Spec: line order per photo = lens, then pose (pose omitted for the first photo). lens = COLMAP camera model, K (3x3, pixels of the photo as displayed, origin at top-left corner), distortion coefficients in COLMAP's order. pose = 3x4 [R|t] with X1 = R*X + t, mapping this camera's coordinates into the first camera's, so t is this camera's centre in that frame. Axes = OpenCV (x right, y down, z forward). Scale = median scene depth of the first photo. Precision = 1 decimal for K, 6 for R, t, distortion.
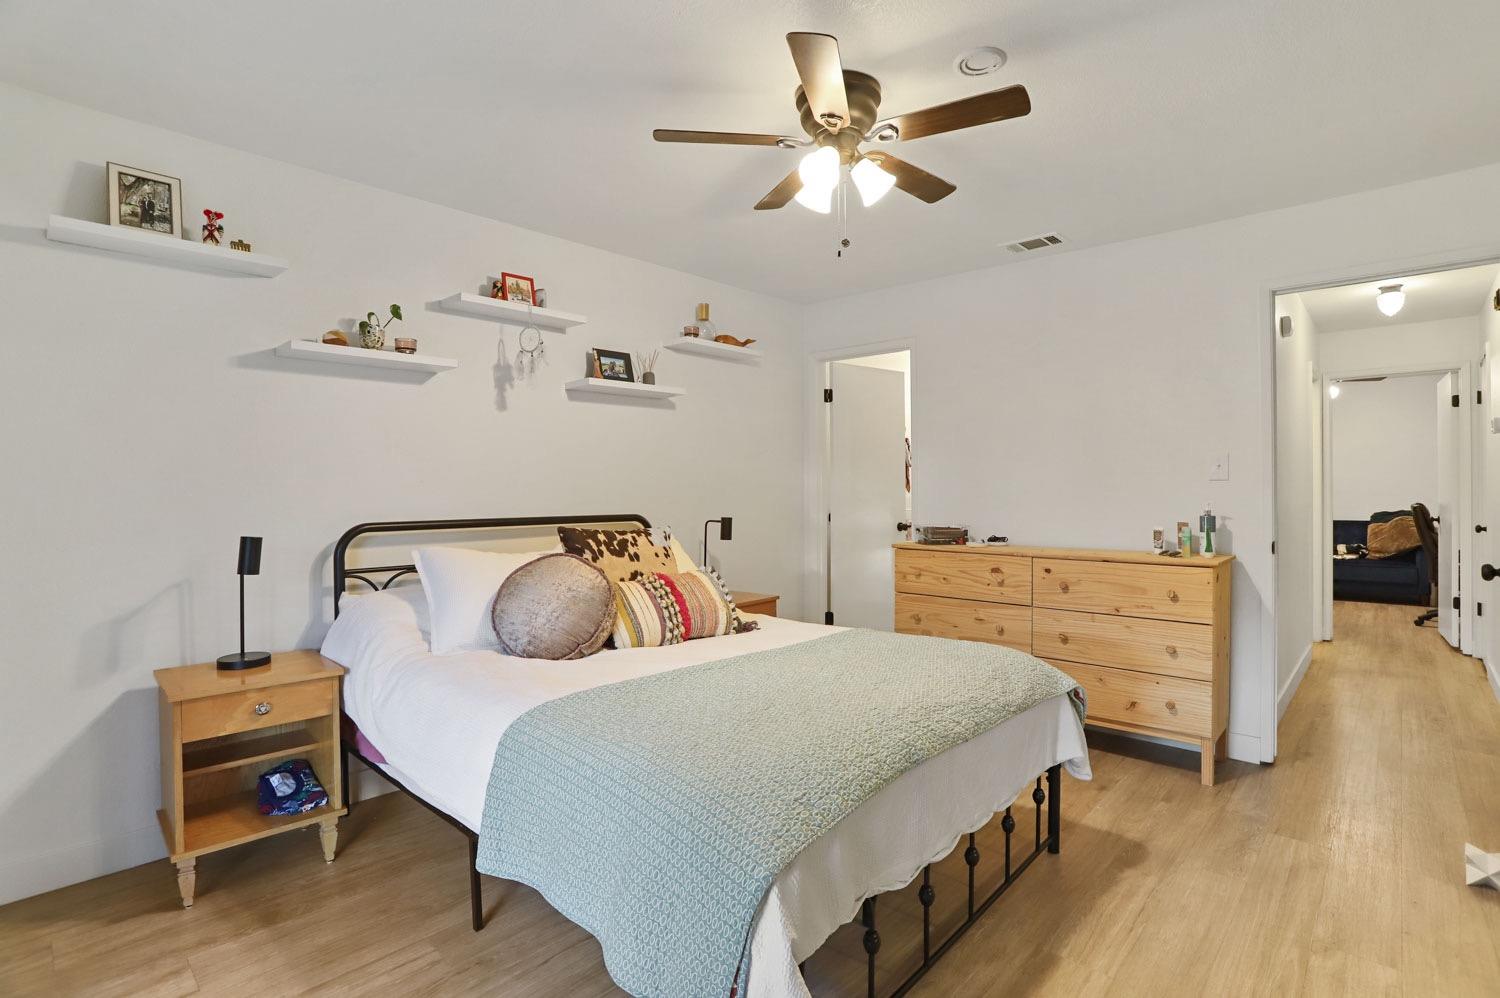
lens RADIAL K [[729.5, 0, 764.9], [0, 729.5, 482.0], [0, 0, 1]] dist [-0.080392, 0.039081]
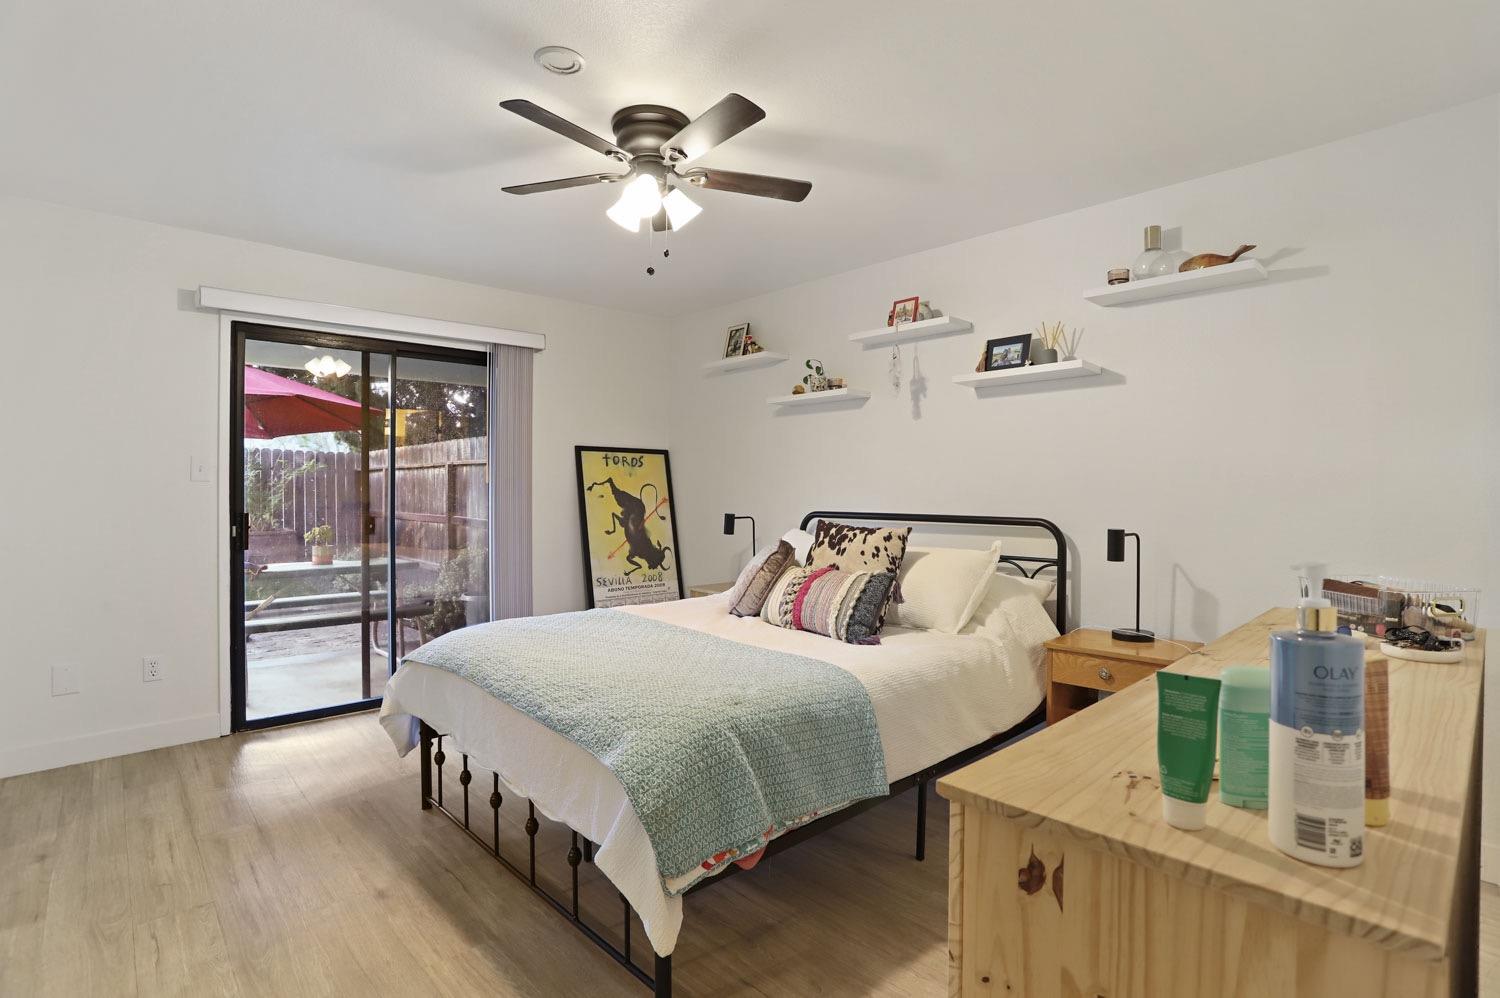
lens RADIAL K [[729.5, 0, 764.9], [0, 729.5, 482.0], [0, 0, 1]] dist [-0.080392, 0.039081]
pose [[-0.071649, -0.002789, -0.997426, 0.616894], [0.010130, 0.999942, -0.003523, 0.001325], [0.997378, -0.010356, -0.071617, 0.654753]]
